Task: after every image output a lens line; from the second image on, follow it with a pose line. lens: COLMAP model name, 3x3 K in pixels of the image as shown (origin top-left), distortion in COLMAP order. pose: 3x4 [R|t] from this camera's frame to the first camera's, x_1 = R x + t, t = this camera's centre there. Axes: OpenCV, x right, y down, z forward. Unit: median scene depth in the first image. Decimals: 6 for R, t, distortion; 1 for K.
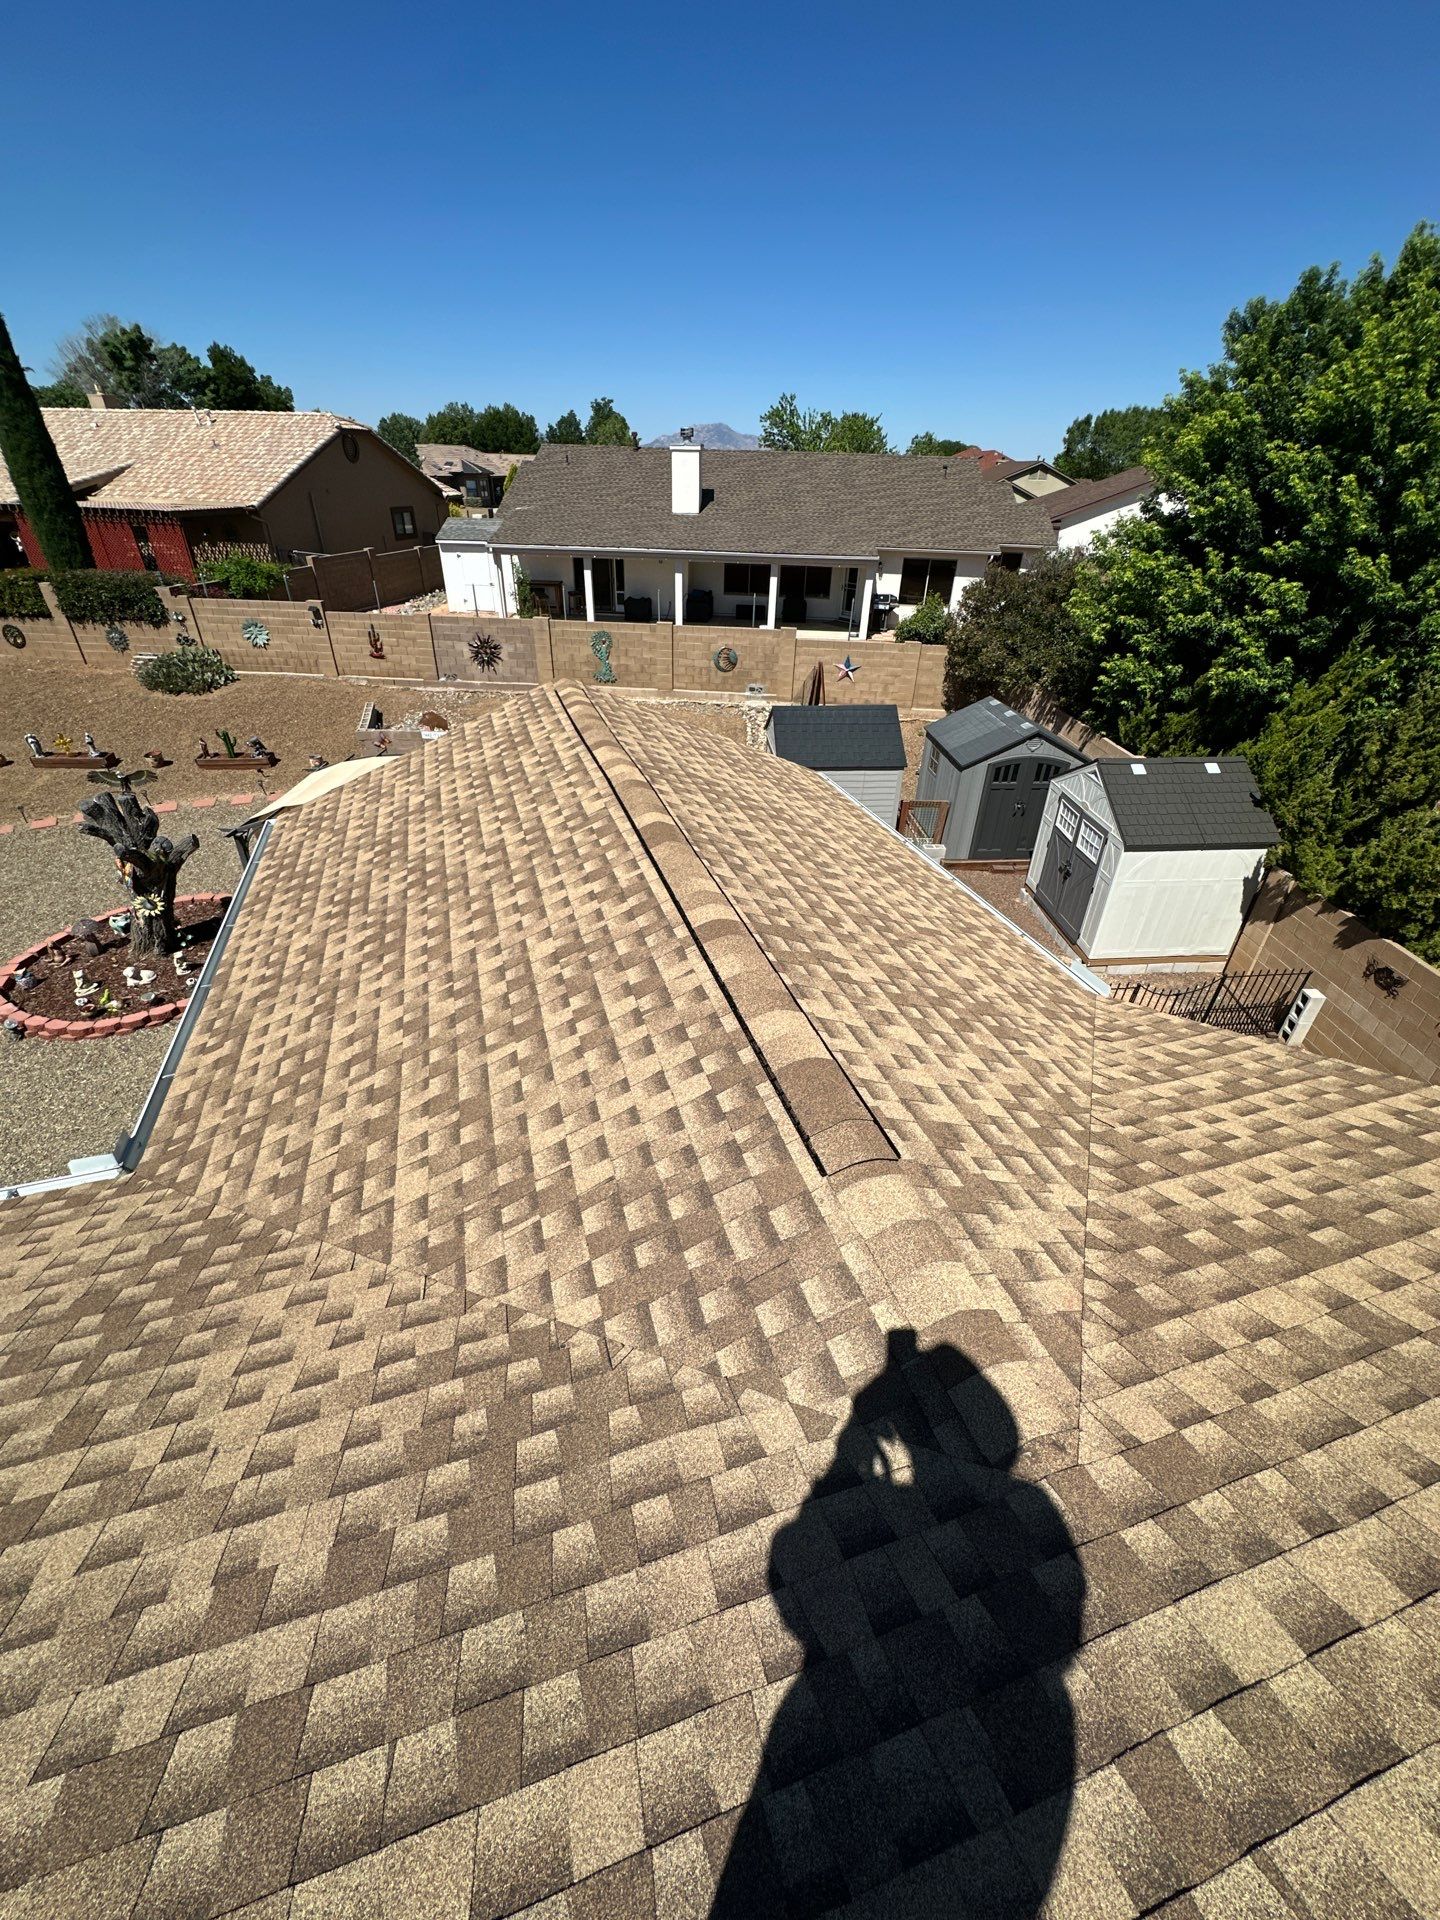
lens RADIAL K [[771.5, 0, 720.0], [0, 771.5, 960.0], [0, 0, 1]] dist [-0.002626, -0.000016]
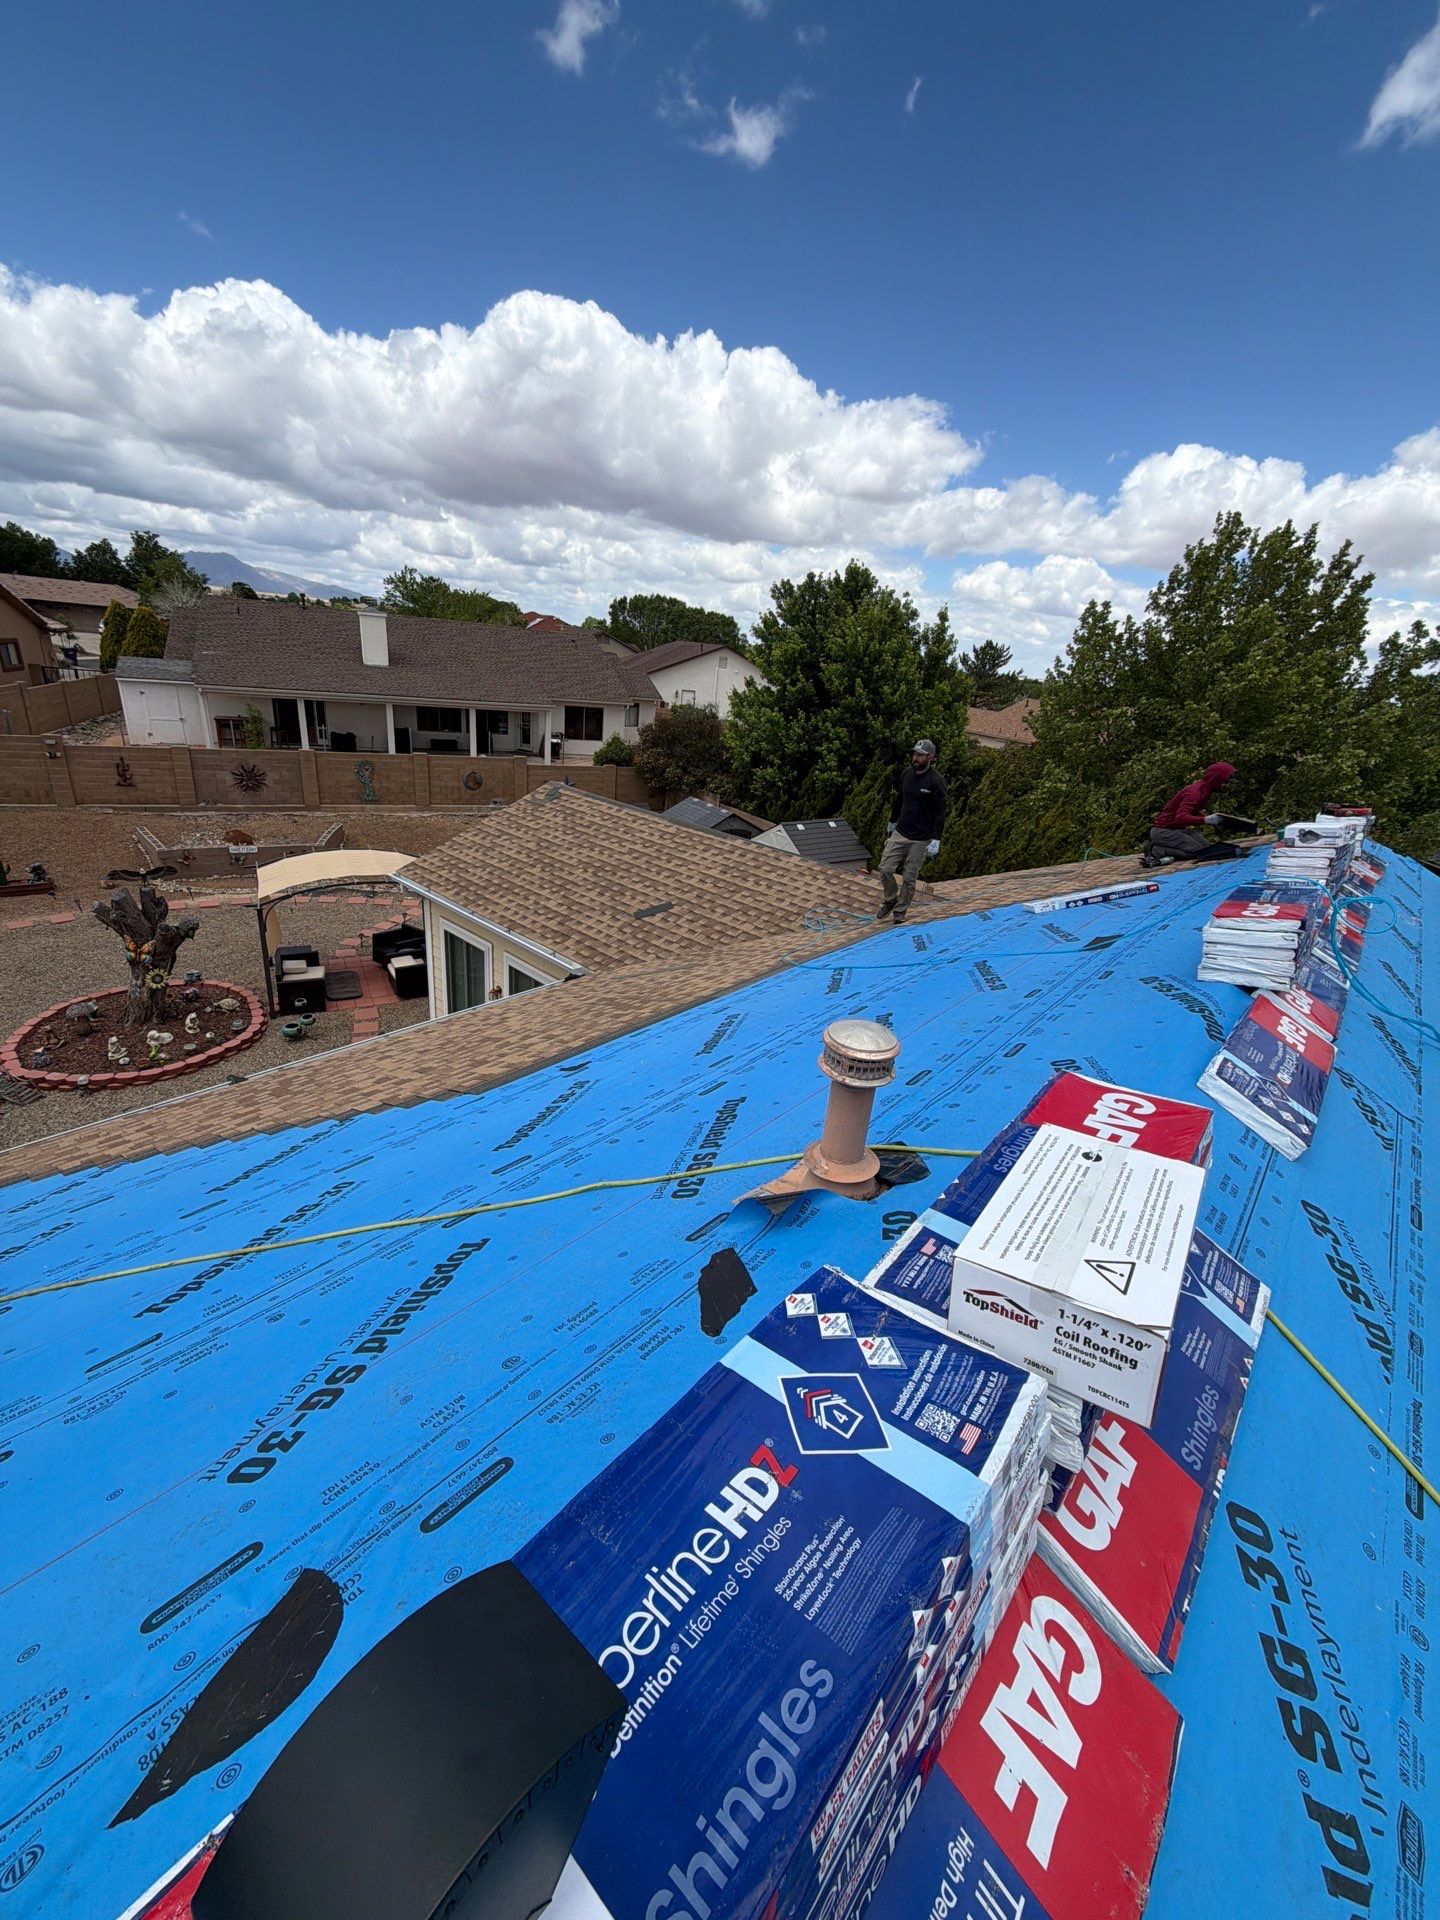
lens RADIAL K [[760.1, 0, 721.2], [0, 760.1, 964.9], [0, 0, 1]] dist [-0.002626, -0.000402]
pose [[0.863470, -0.141686, 0.484093, -0.284069], [0.208302, 0.974241, -0.086401, 0.098554], [-0.459381, 0.175442, 0.870741, -0.221727]]
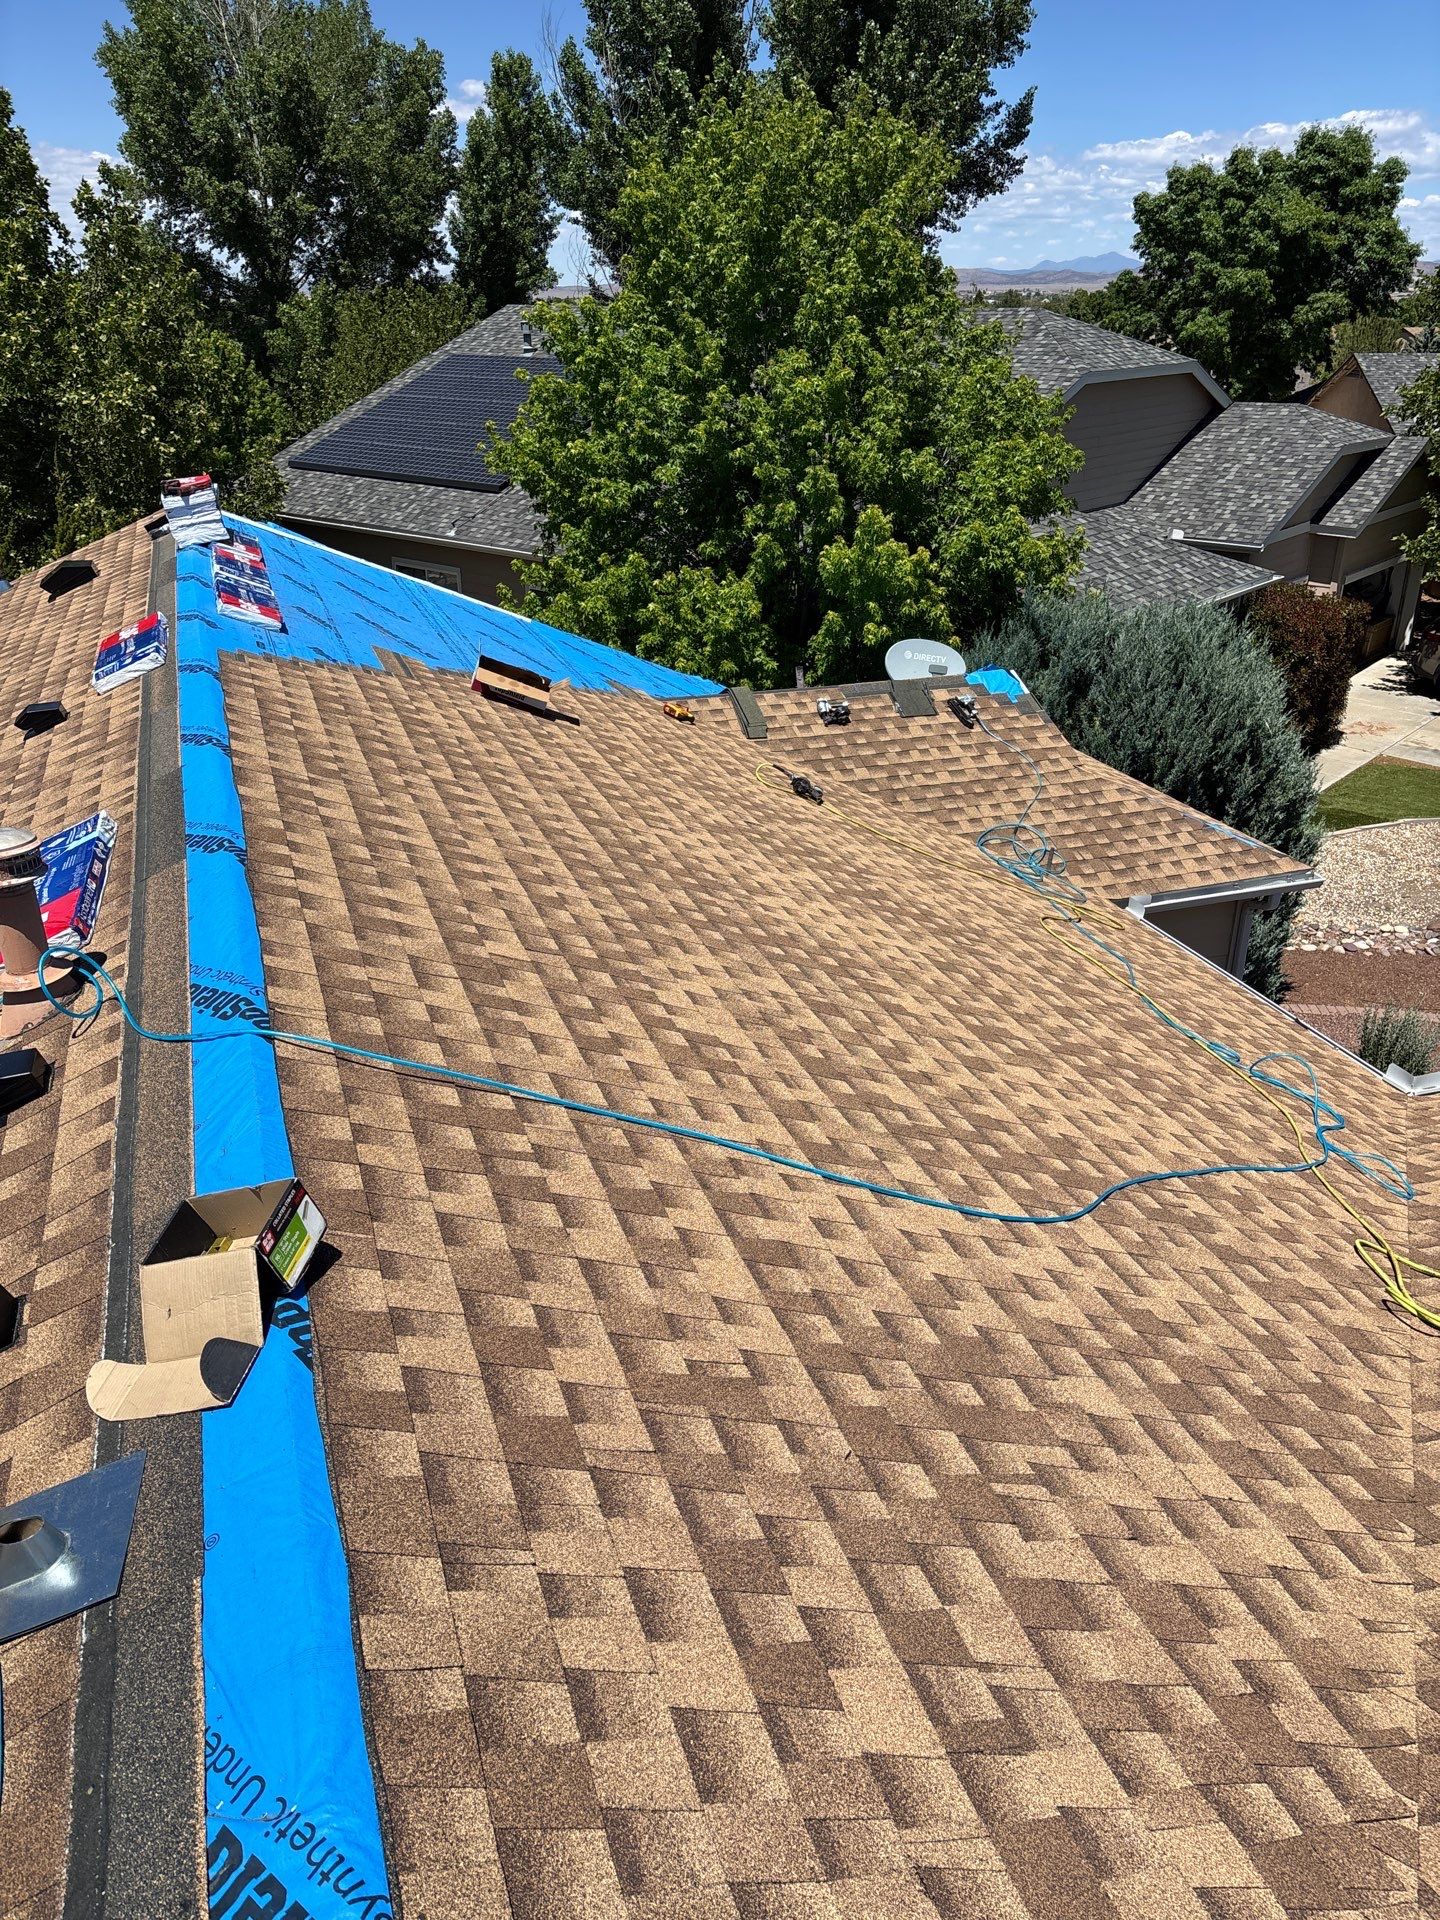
lens RADIAL K [[1446.1, 0, 725.5], [0, 1446.1, 969.5], [0, 0, 1]] dist [0.060585, -0.061096]
pose [[-0.015441, -0.448170, 0.893815, -0.406144], [0.542413, 0.747203, 0.384027, 0.093141], [-0.839970, 0.490746, 0.231556, -0.260767]]
